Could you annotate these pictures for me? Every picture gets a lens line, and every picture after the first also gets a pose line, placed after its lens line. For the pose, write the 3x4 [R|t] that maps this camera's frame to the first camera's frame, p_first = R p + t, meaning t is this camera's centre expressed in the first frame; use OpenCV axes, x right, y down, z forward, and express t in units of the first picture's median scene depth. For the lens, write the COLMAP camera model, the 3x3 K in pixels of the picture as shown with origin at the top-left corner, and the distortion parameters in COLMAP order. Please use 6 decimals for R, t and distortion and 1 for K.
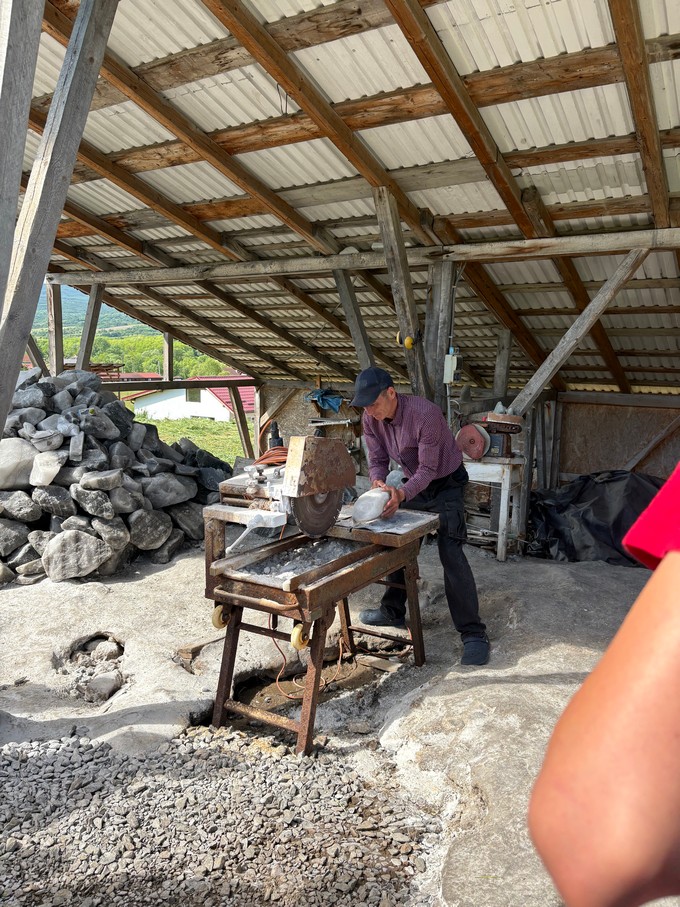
lens RADIAL K [[678.5, 0, 340.0], [0, 678.5, 453.5], [0, 0, 1]] dist [0.044476, -0.043141]
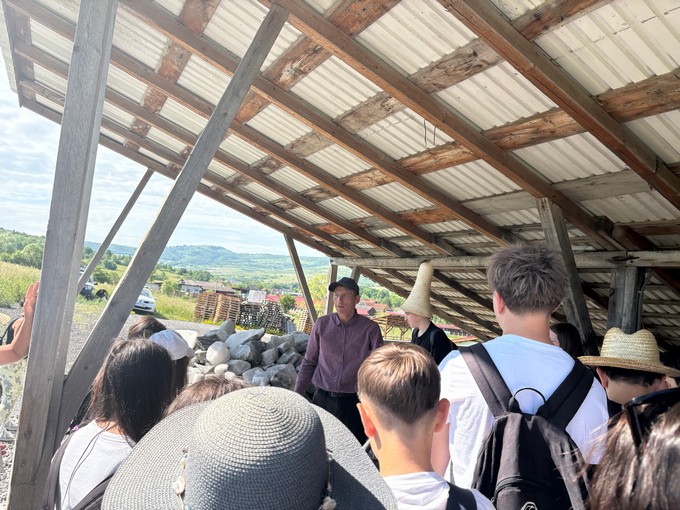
lens RADIAL K [[509.4, 0, 342.4], [0, 509.4, 251.3], [0, 0, 1]] dist [0.044712, -0.043595]
pose [[0.869183, 0.038328, -0.493002, 0.192670], [-0.165895, 0.961813, -0.217704, -0.085986], [0.465832, 0.271011, 0.842350, 0.206307]]
